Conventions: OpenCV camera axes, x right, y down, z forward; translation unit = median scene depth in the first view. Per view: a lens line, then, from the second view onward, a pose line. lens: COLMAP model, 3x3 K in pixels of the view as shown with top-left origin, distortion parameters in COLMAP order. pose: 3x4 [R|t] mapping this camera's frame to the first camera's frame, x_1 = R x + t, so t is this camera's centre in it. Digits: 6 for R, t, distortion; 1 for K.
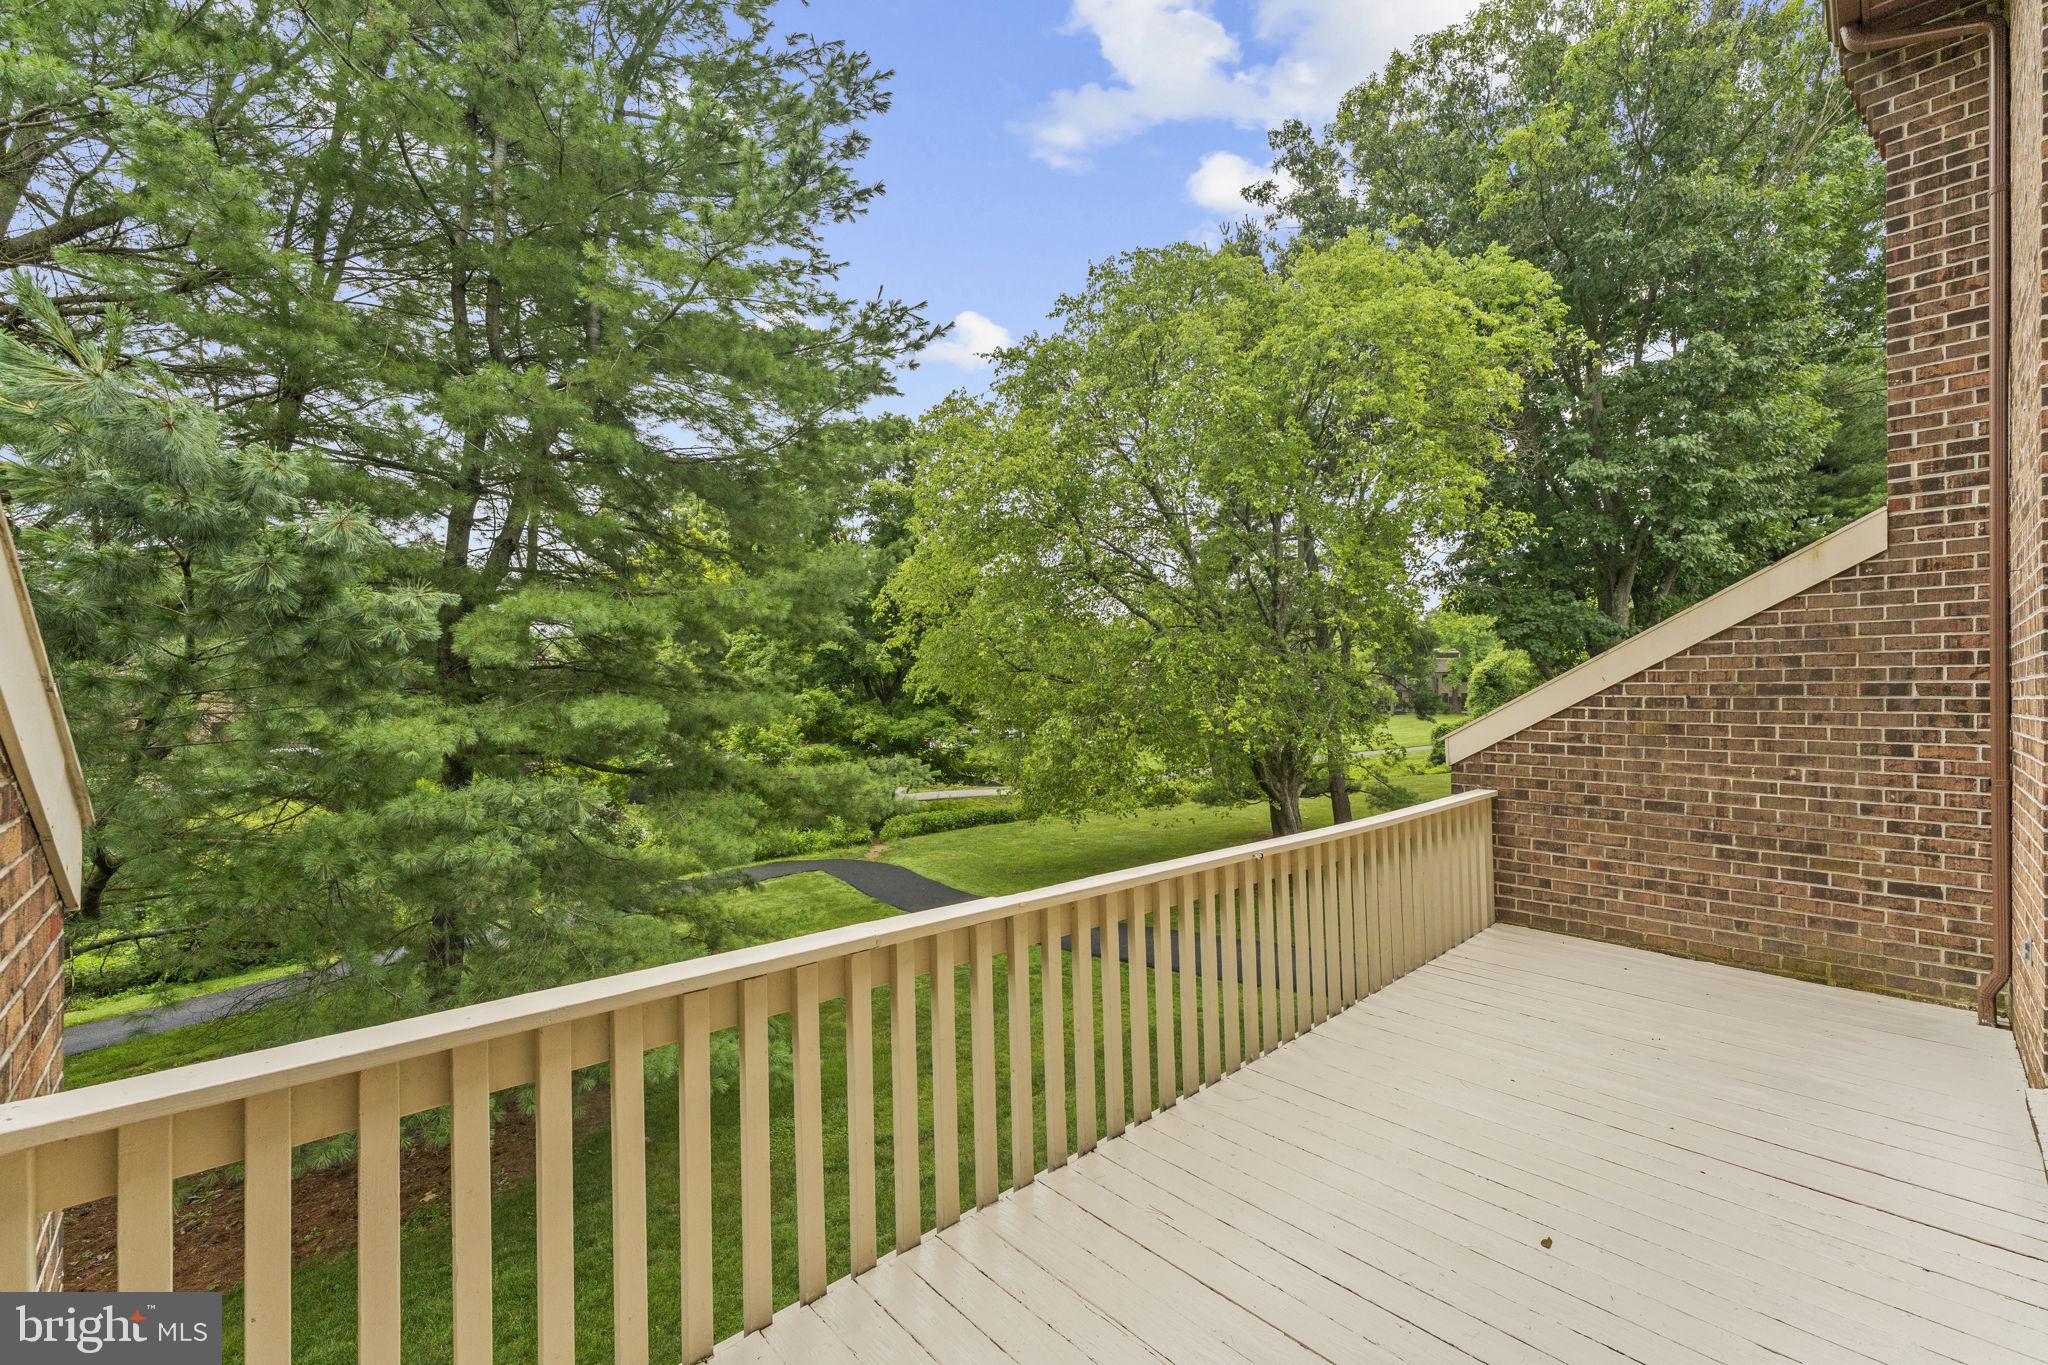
lens RADIAL K [[825.7, 0, 1021.8], [0, 825.7, 676.4], [0, 0, 1]] dist [0.002290, 0.000122]
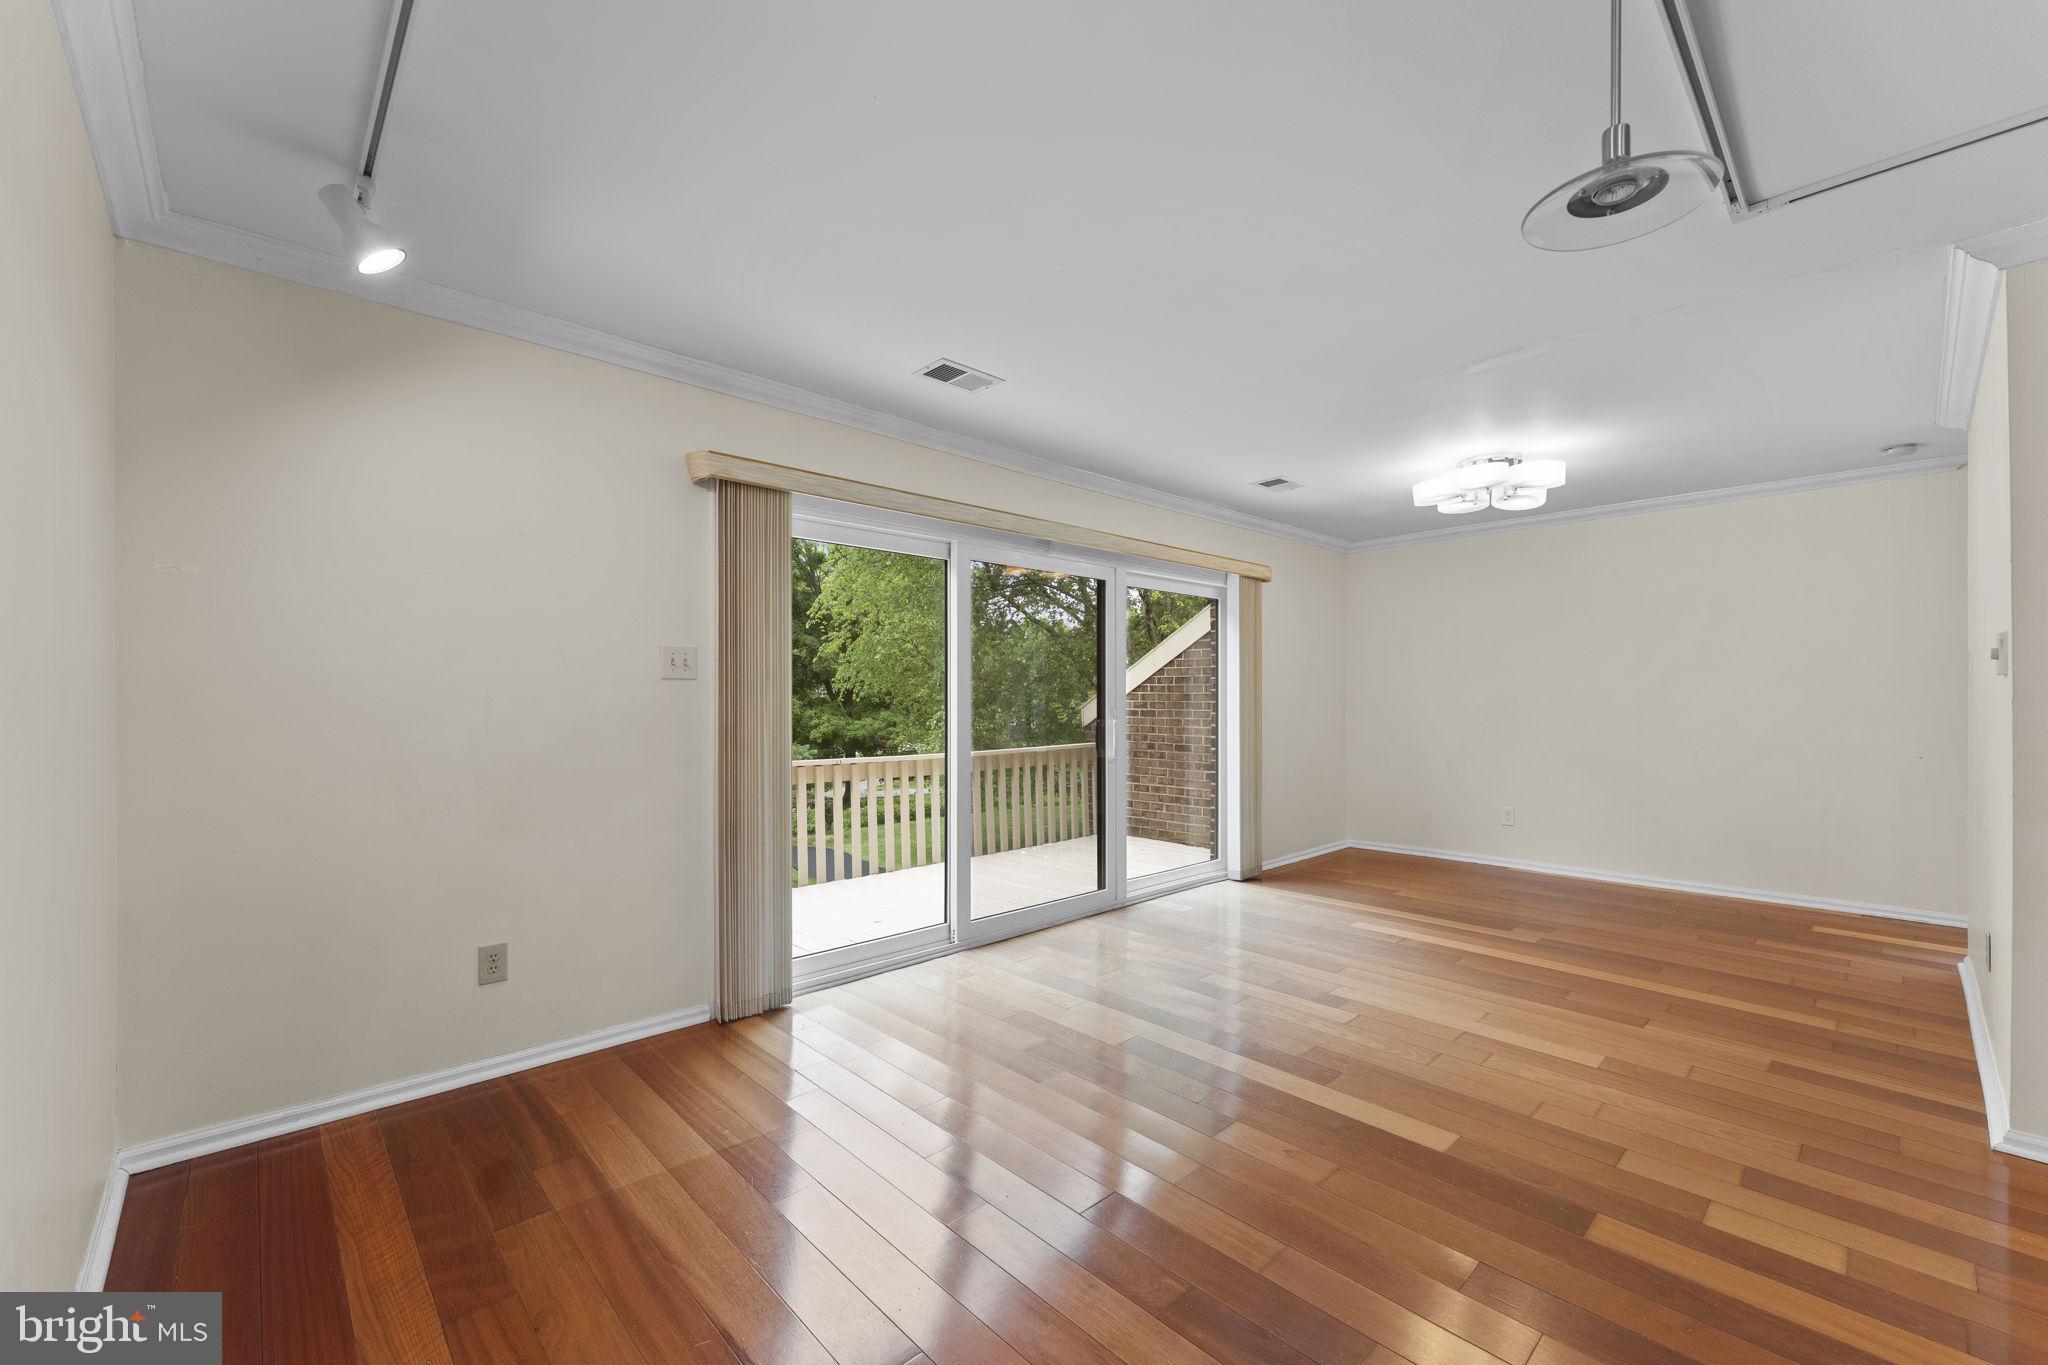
lens RADIAL K [[825.7, 0, 1024.2], [0, 825.7, 685.2], [0, 0, 1]] dist [0.002290, 0.000122]
pose [[0.999962, -0.002671, 0.008240, 0.448628], [0.002650, 0.999993, 0.002574, 0.034767], [-0.008247, -0.002552, 0.999963, -0.500575]]
